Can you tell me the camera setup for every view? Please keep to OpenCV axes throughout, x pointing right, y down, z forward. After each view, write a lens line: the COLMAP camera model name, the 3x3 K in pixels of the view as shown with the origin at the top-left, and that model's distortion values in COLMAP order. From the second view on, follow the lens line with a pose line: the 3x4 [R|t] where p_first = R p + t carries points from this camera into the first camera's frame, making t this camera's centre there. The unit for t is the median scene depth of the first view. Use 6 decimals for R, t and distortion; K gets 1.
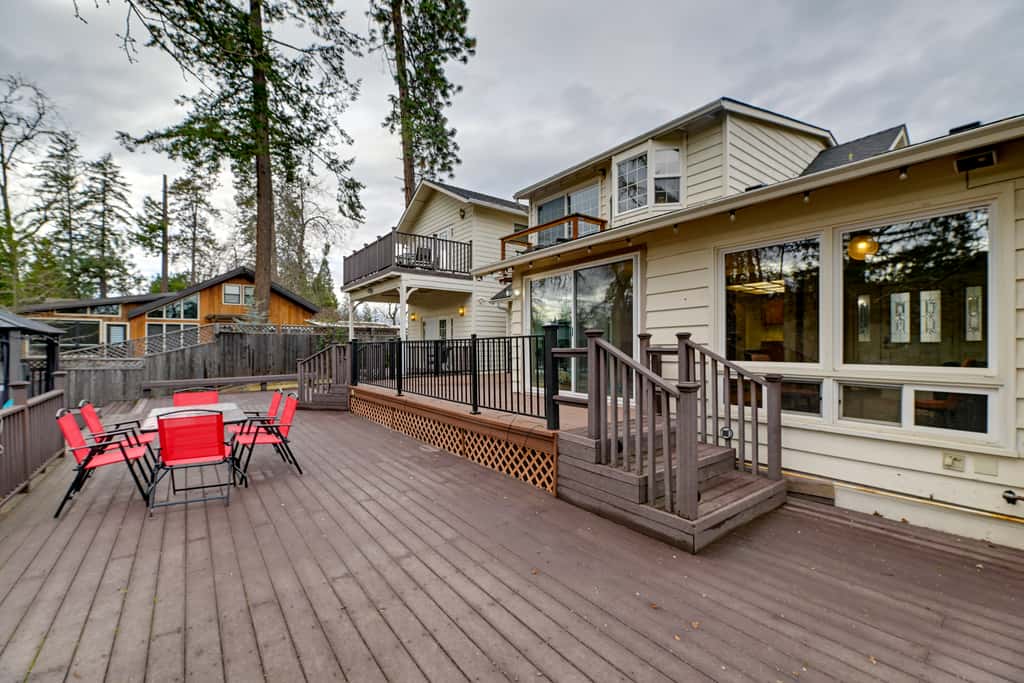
lens RADIAL K [[439.0, 0, 522.5], [0, 439.0, 344.0], [0, 0, 1]] dist [-0.008365, -0.000236]
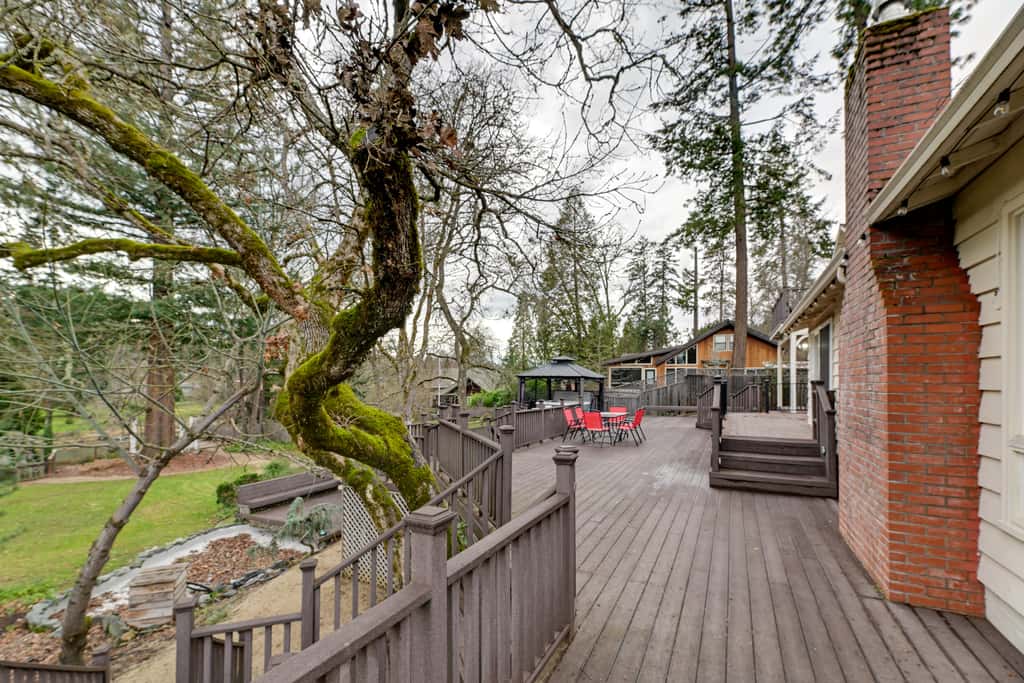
lens RADIAL K [[439.0, 0, 522.5], [0, 439.0, 344.0], [0, 0, 1]] dist [-0.008365, -0.000236]
pose [[0.457550, -0.078707, -0.885694, 0.114695], [0.004730, 0.996276, -0.086090, -0.002577], [0.889172, 0.035201, 0.456218, -0.048904]]
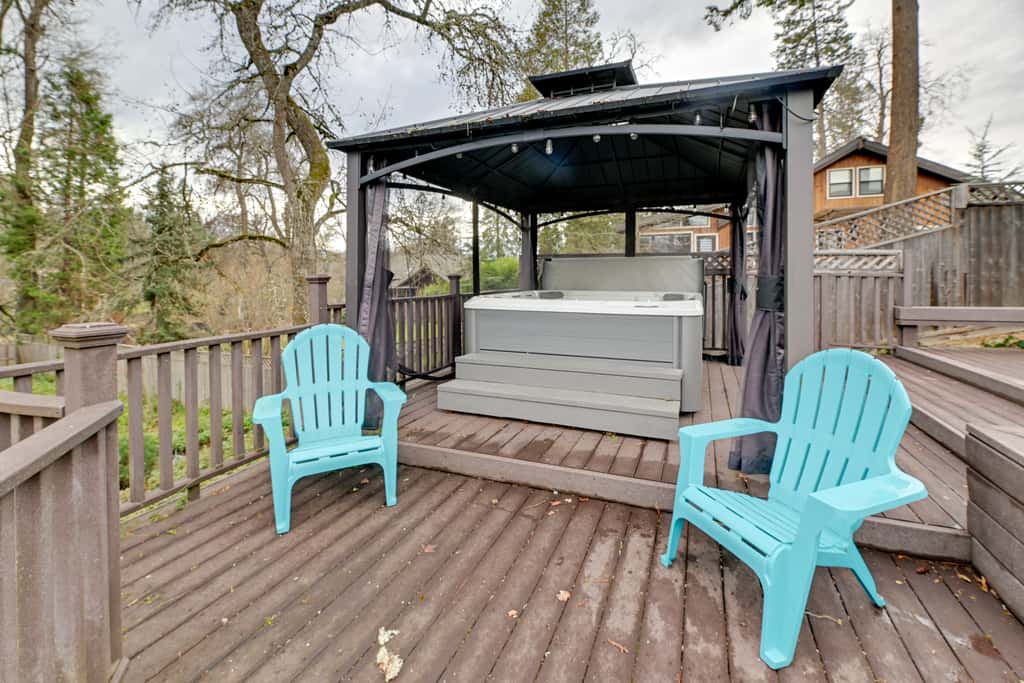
lens RADIAL K [[439.0, 0, 522.5], [0, 439.0, 344.0], [0, 0, 1]] dist [-0.008365, -0.000236]
pose [[0.497058, 0.126365, -0.858467, -0.171958], [0.017099, 0.987721, 0.155292, 0.012604], [0.867549, -0.091868, 0.488794, 0.122246]]
